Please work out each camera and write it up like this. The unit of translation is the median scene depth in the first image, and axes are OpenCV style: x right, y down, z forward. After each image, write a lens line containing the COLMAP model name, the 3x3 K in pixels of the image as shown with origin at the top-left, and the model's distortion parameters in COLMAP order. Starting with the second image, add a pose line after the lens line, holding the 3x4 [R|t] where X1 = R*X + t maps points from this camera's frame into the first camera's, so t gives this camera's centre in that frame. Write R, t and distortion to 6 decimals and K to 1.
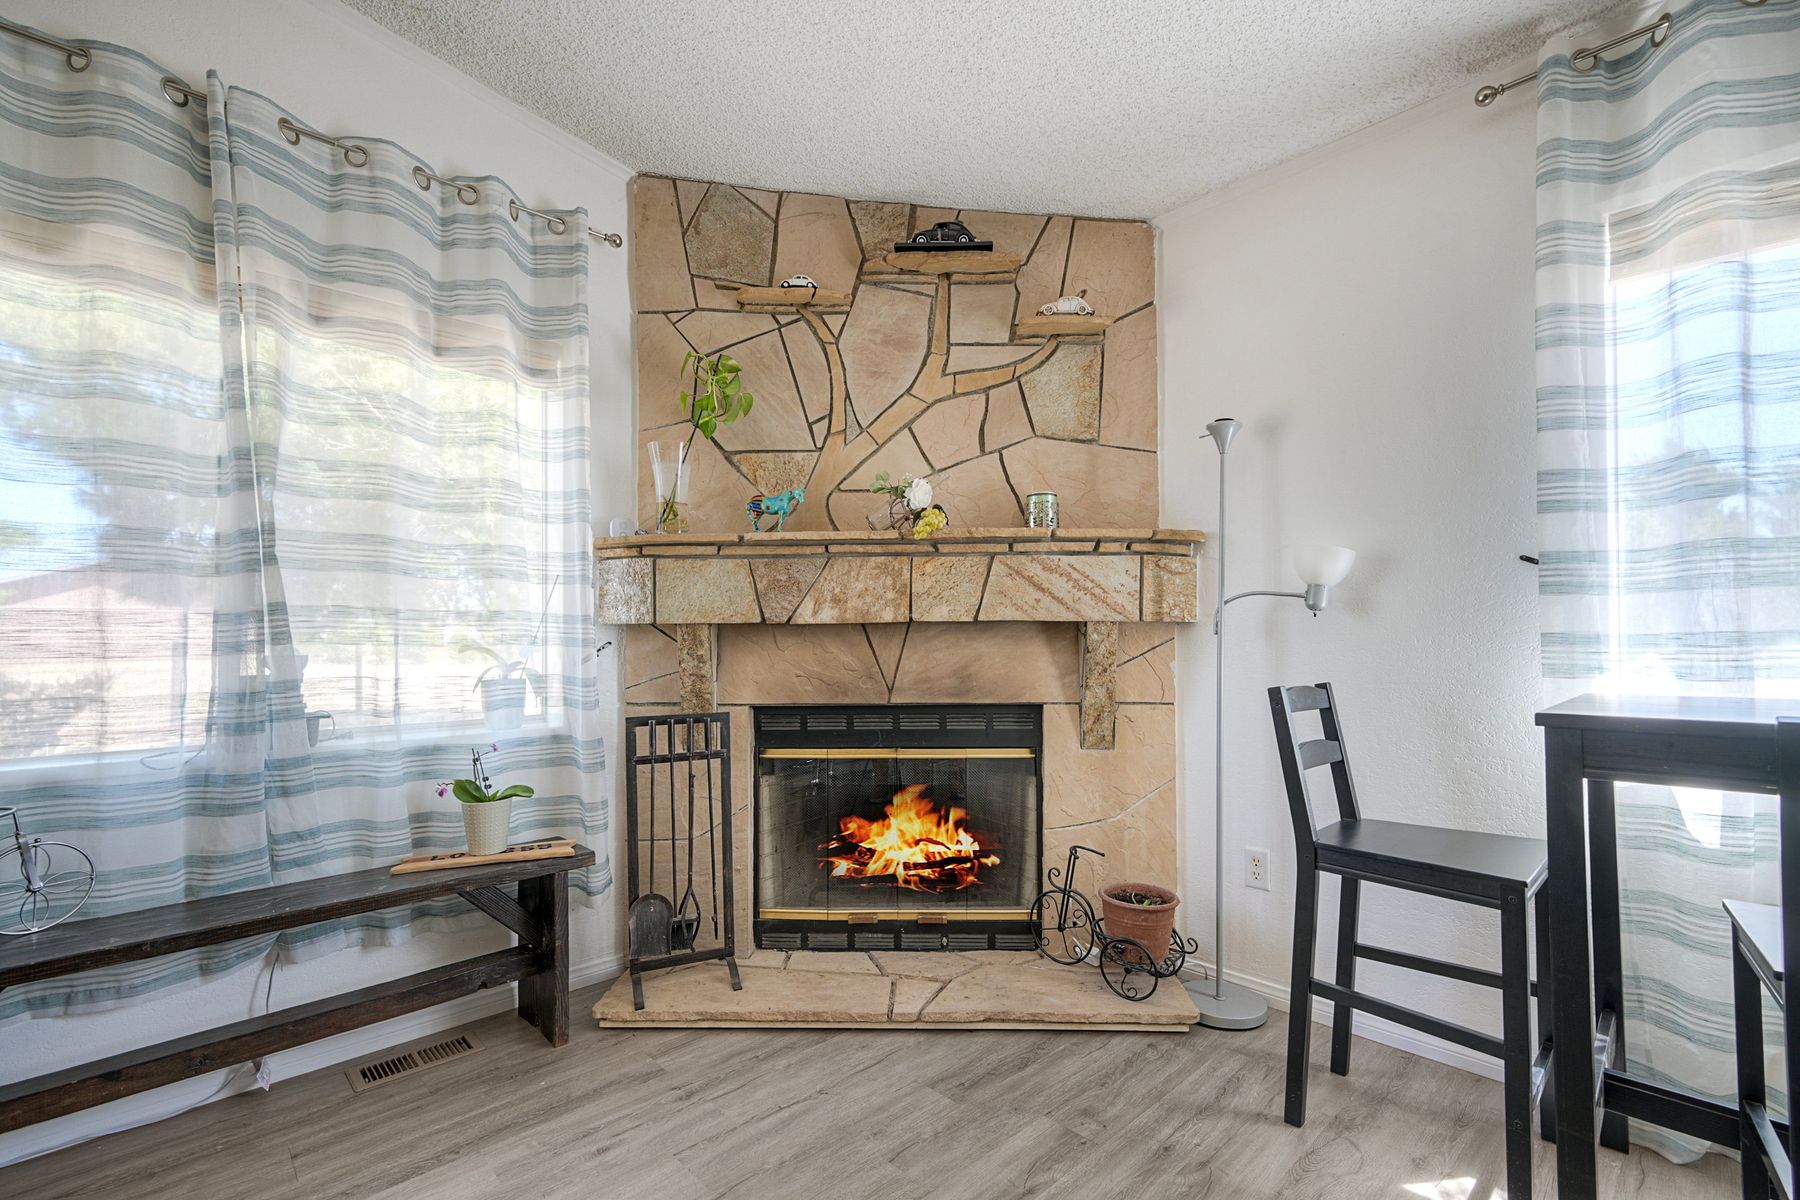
lens RADIAL K [[798.0, 0, 915.9], [0, 798.0, 620.9], [0, 0, 1]] dist [0.000108, 0.000076]
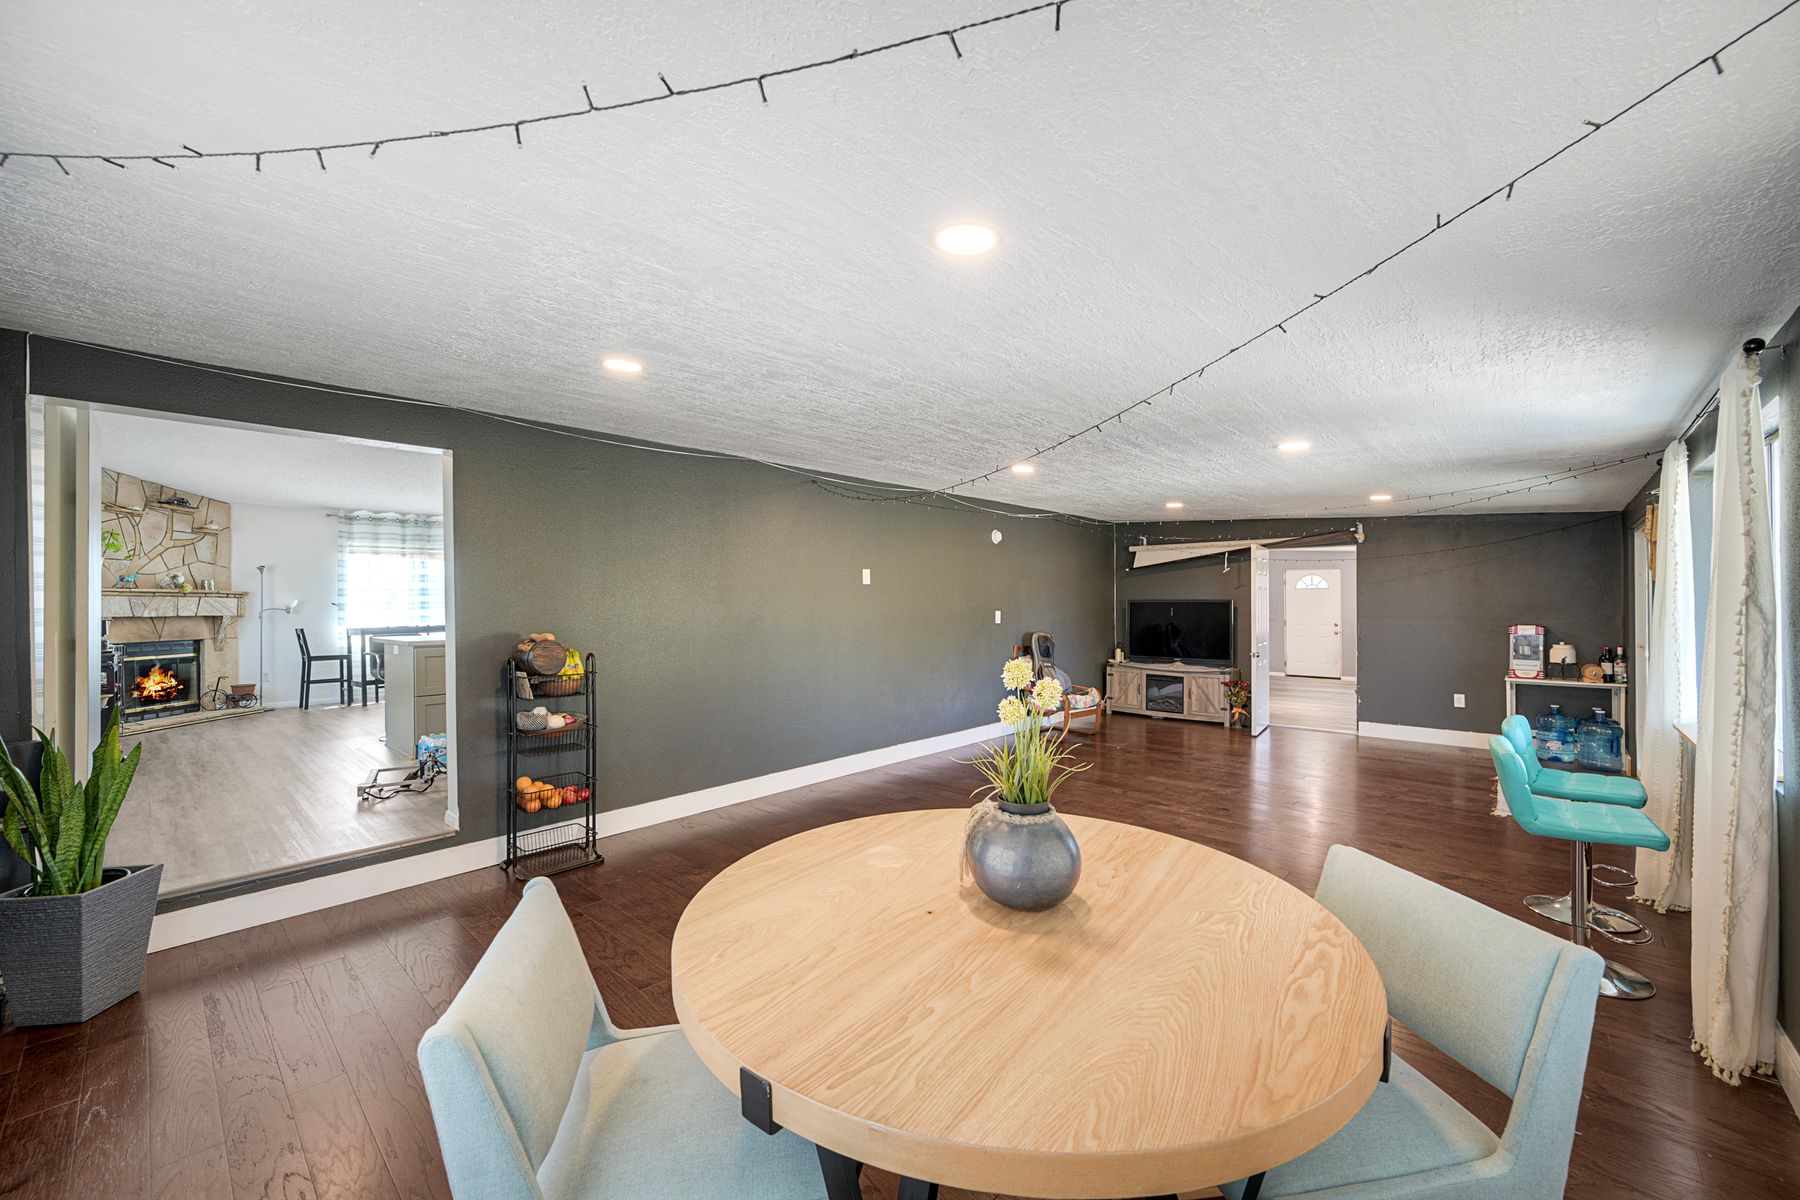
lens RADIAL K [[710.8, 0, 900.0], [0, 710.8, 600.0], [0, 0, 1]] dist [0.002355, 0.000094]
pose [[-0.064672, 0.017150, 0.997759, -3.264994], [-0.004627, 0.999836, -0.017486, -0.028582], [-0.997896, -0.005747, -0.064582, -1.902542]]
